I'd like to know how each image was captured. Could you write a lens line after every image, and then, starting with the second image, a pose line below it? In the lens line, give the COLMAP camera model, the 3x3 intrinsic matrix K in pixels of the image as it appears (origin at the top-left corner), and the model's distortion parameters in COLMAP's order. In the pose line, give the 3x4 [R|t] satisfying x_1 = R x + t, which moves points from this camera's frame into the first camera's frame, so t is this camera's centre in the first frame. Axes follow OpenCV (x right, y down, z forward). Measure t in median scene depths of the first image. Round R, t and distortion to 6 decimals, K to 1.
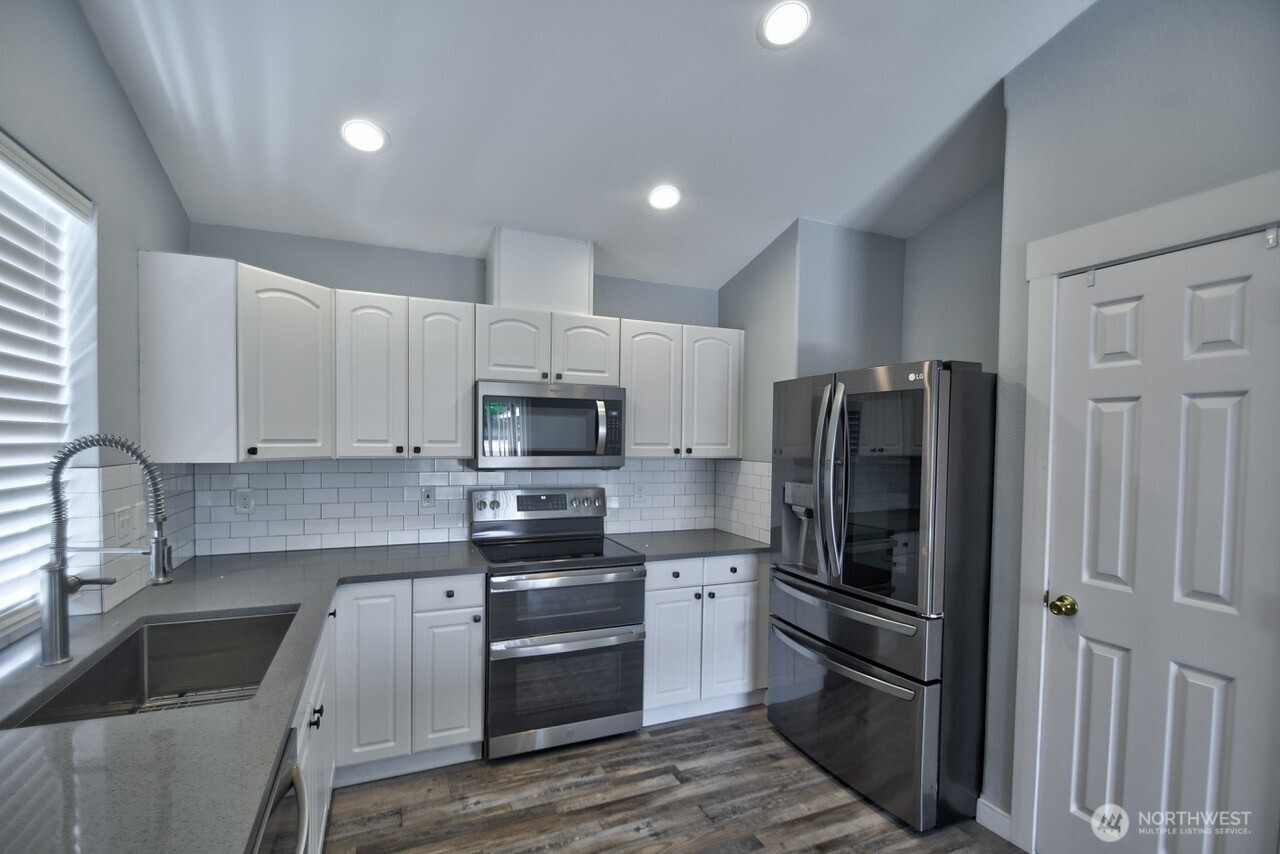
lens RADIAL K [[571.0, 0, 634.5], [0, 571.0, 454.1], [0, 0, 1]] dist [0.014552, -0.018215]
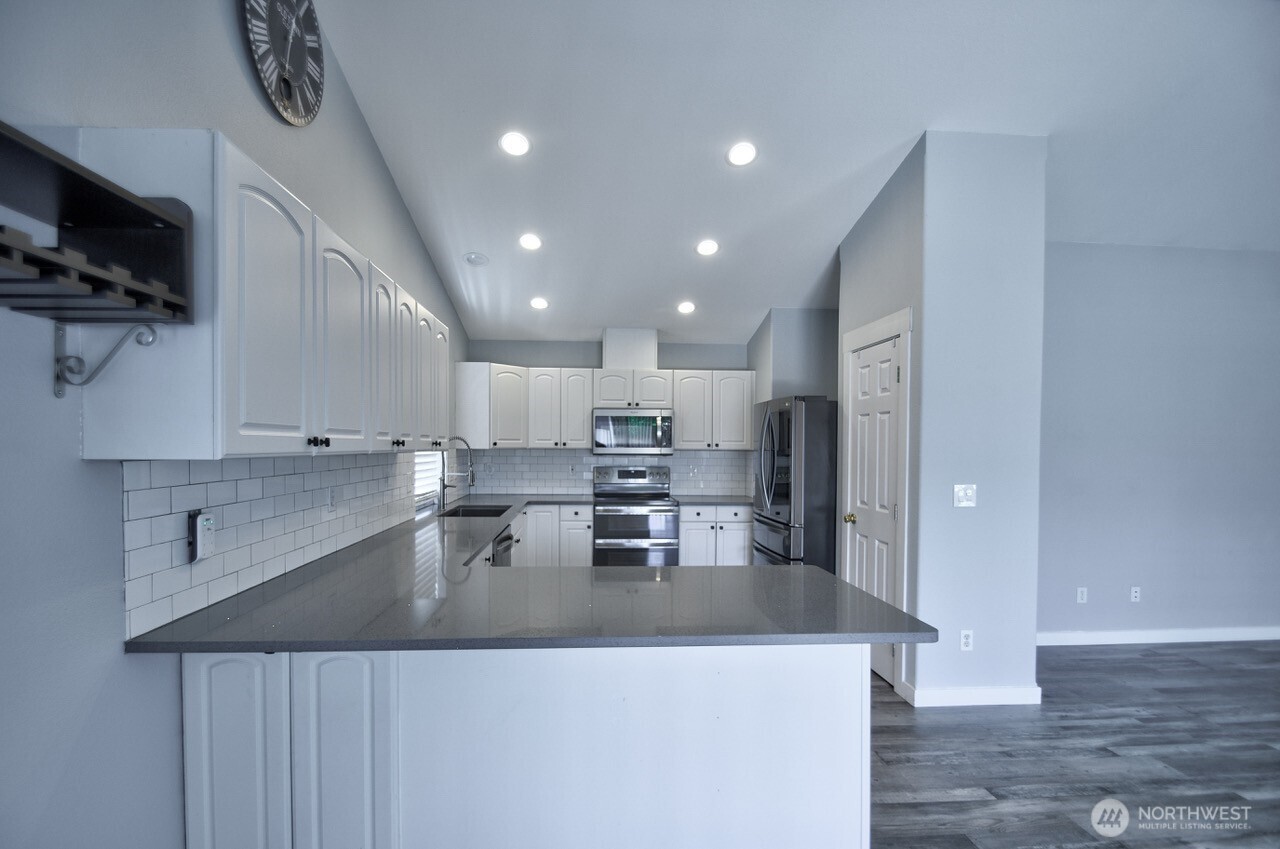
lens RADIAL K [[571.6, 0, 623.2], [0, 571.6, 451.3], [0, 0, 1]] dist [0.000698, -0.008454]
pose [[0.943173, -0.001086, -0.332301, 0.452363], [-0.004019, 0.999884, -0.014675, 0.043473], [0.332279, 0.015176, 0.943059, -0.774076]]
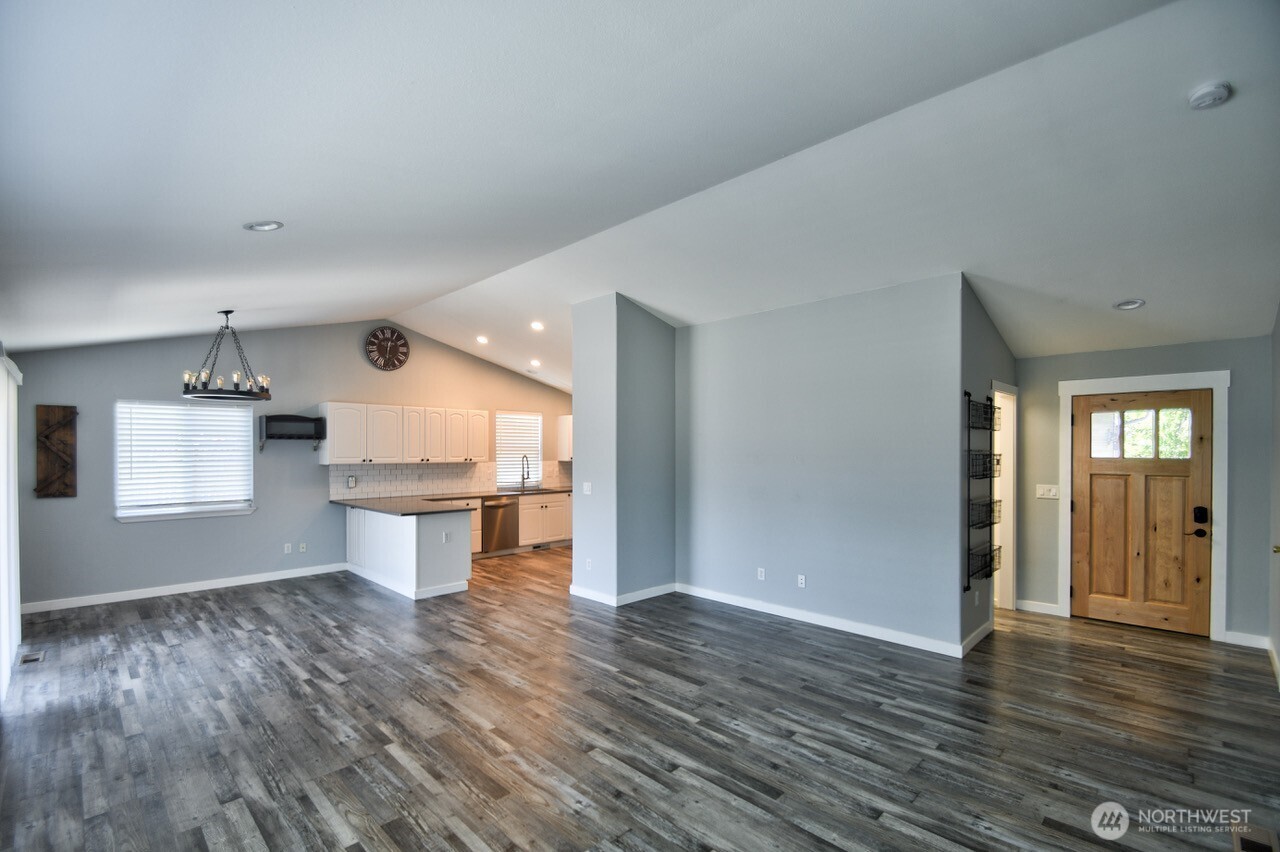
lens RADIAL K [[571.0, 0, 634.5], [0, 571.0, 453.1], [0, 0, 1]] dist [0.014552, -0.018215]
pose [[0.373621, -0.005787, -0.927563, 5.952509], [-0.017043, 0.999769, -0.013102, -0.051692], [0.927425, 0.020703, 0.373436, 0.735319]]
